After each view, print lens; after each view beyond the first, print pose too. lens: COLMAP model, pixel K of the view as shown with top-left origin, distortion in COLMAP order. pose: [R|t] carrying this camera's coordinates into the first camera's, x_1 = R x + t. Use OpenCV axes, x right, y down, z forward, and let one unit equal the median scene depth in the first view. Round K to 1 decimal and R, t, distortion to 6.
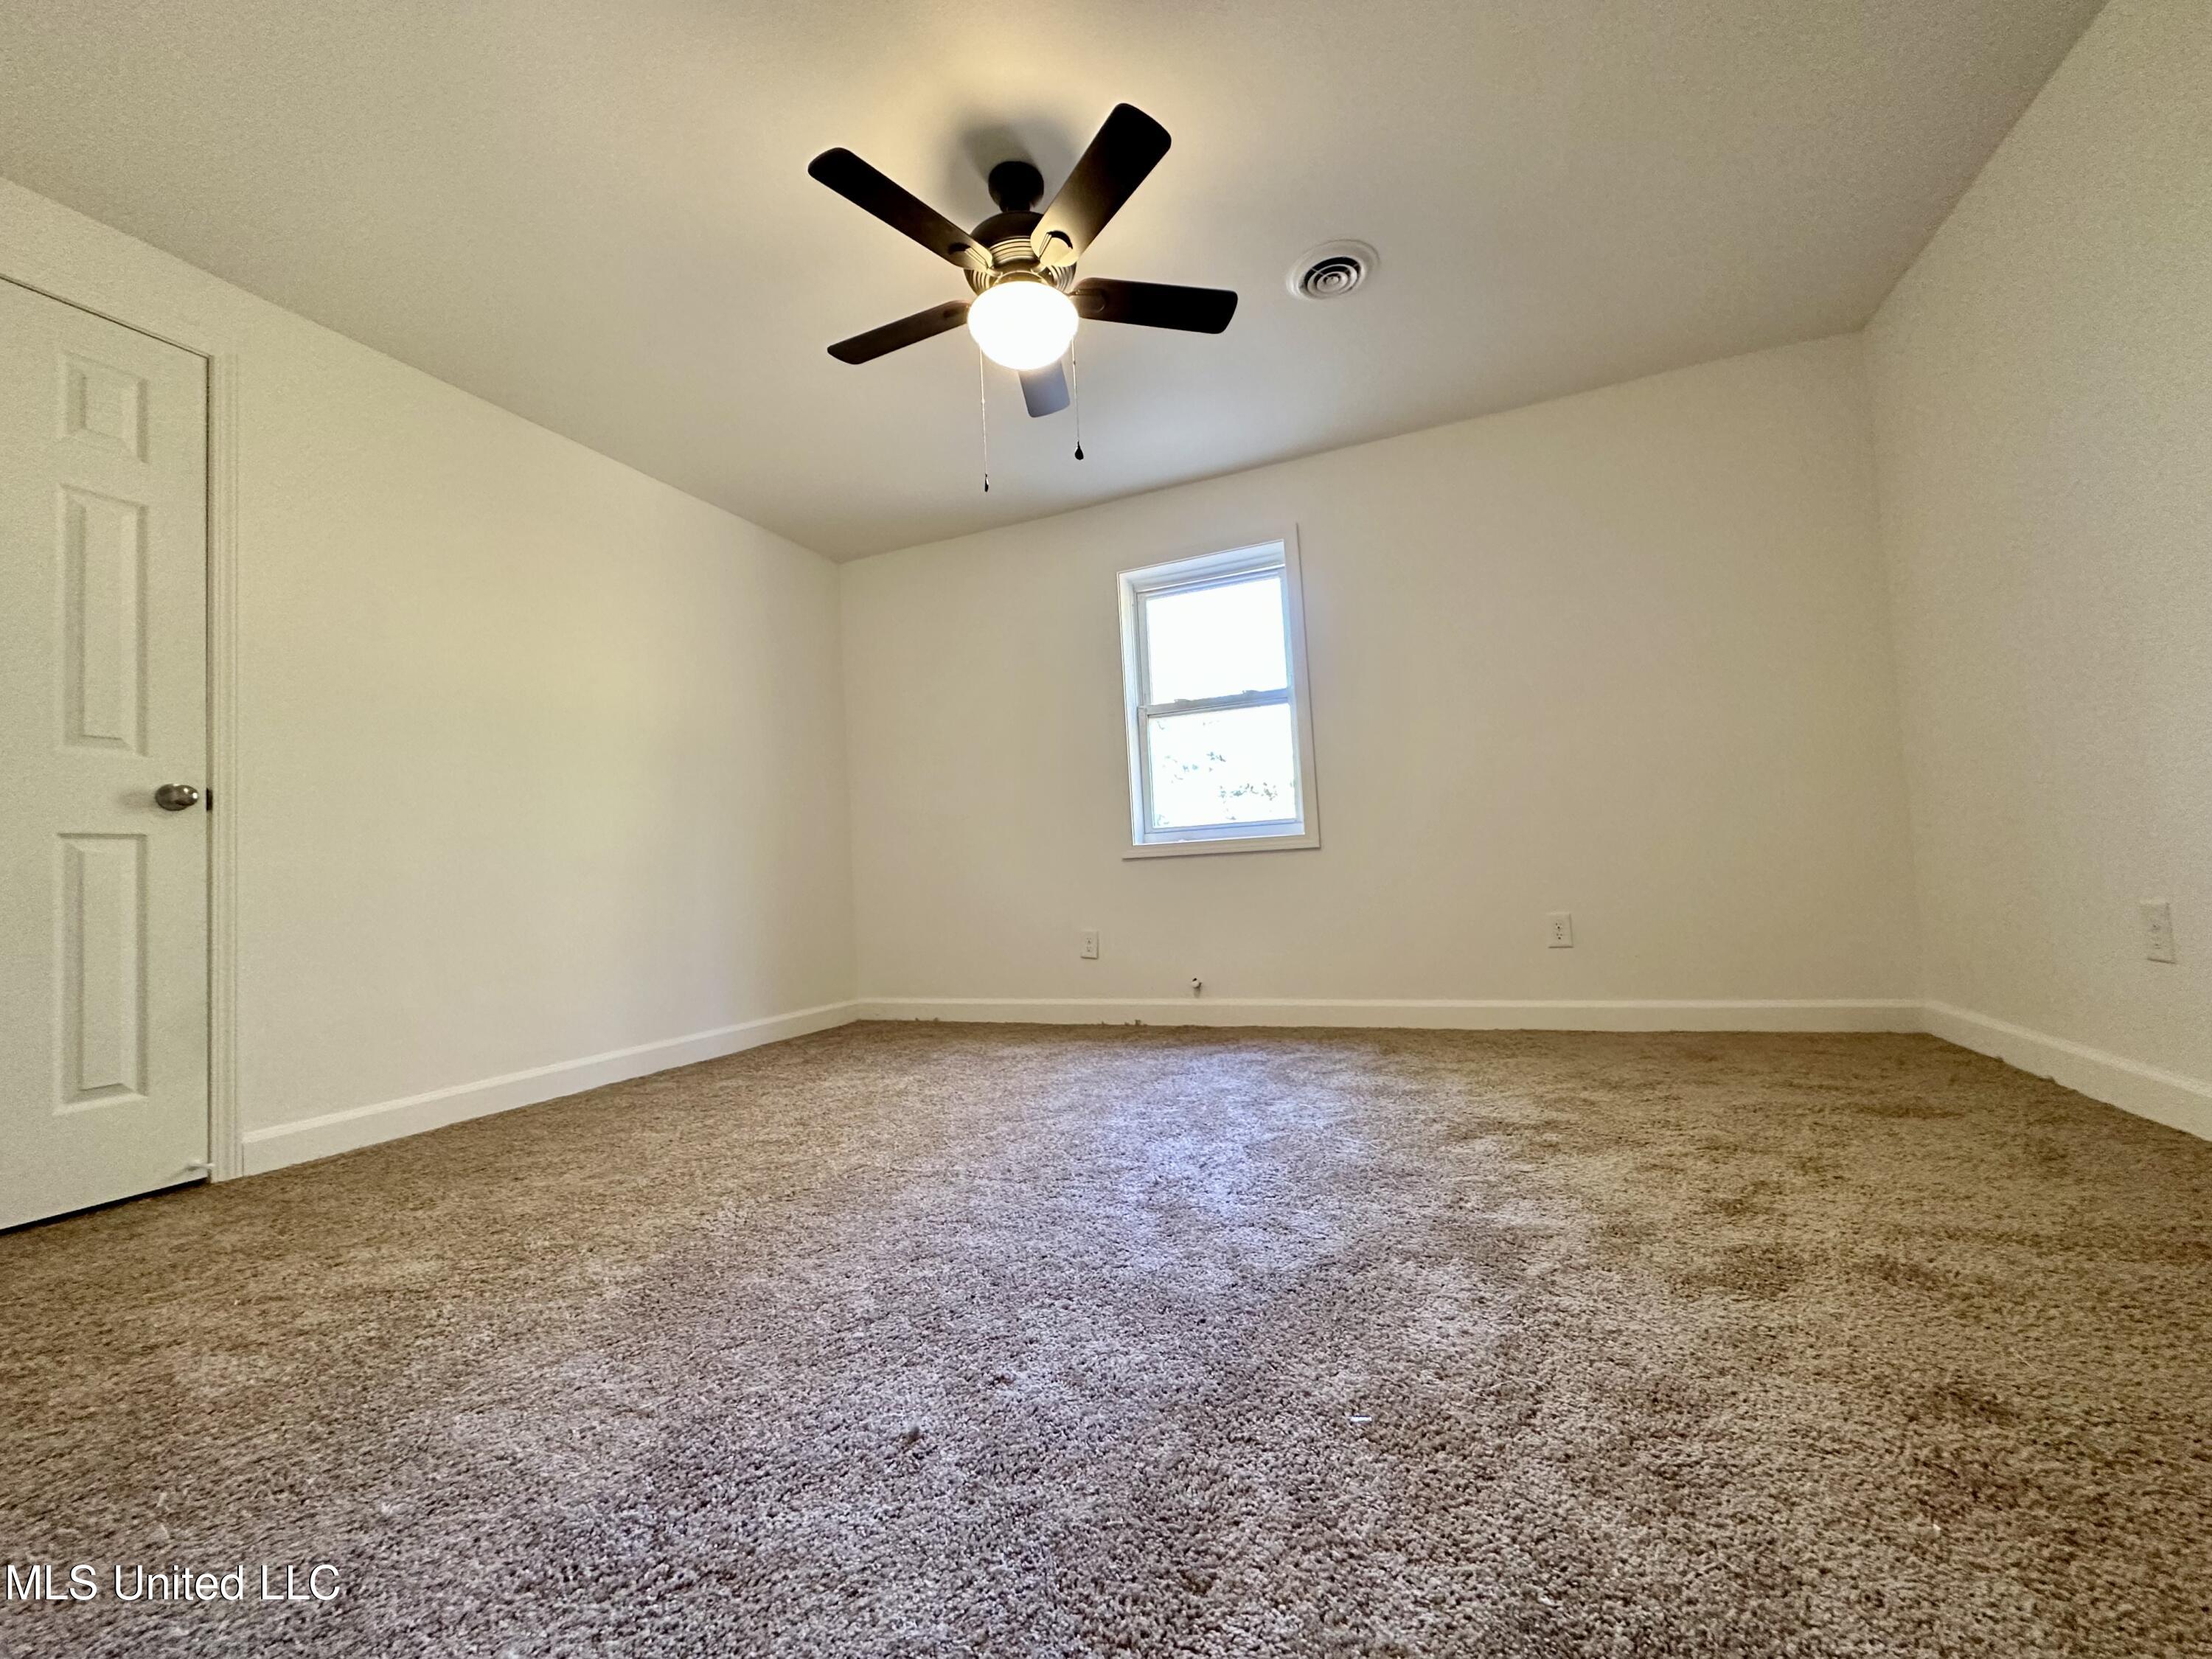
lens RADIAL K [[903.8, 0, 1096.4], [0, 903.8, 832.5], [0, 0, 1]] dist [-0.001296, 0.000792]
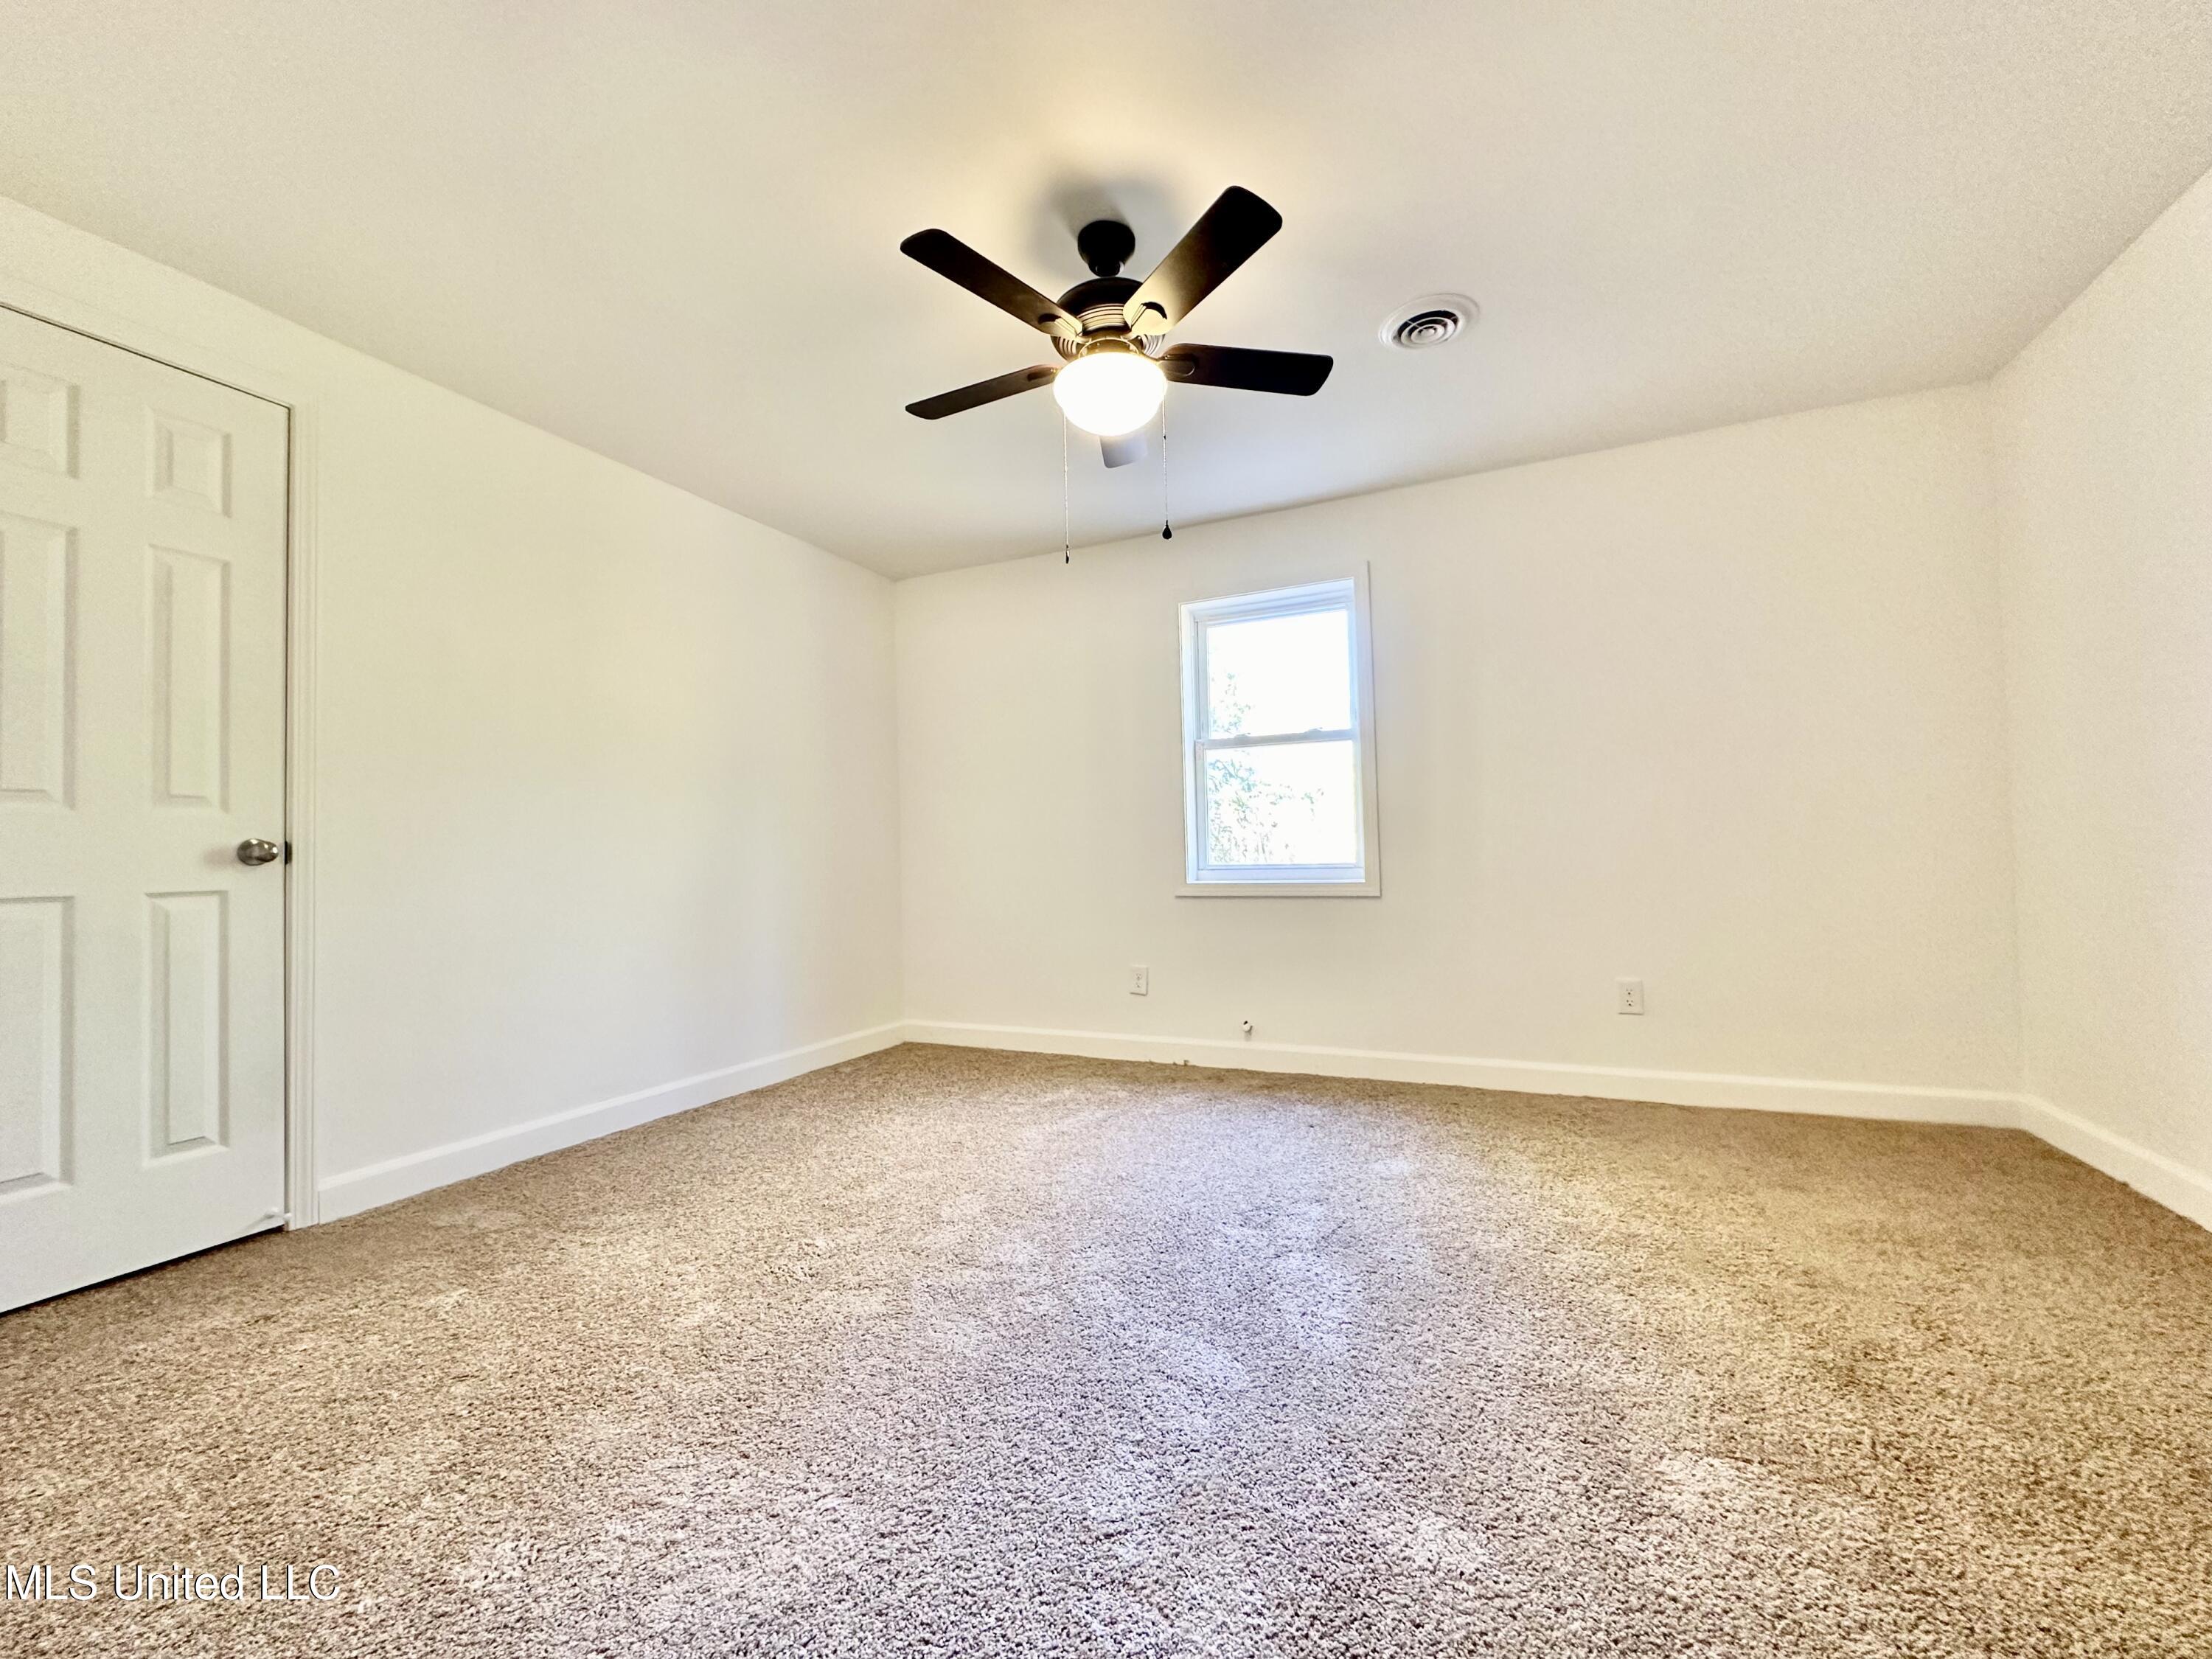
lens RADIAL K [[903.8, 0, 1098.7], [0, 903.8, 840.6], [0, 0, 1]] dist [-0.001296, 0.000792]
pose [[0.998993, 0.029215, -0.034043, -0.044999], [-0.028347, 0.999268, 0.025680, -0.105096], [0.034768, -0.024690, 0.999090, 0.024640]]
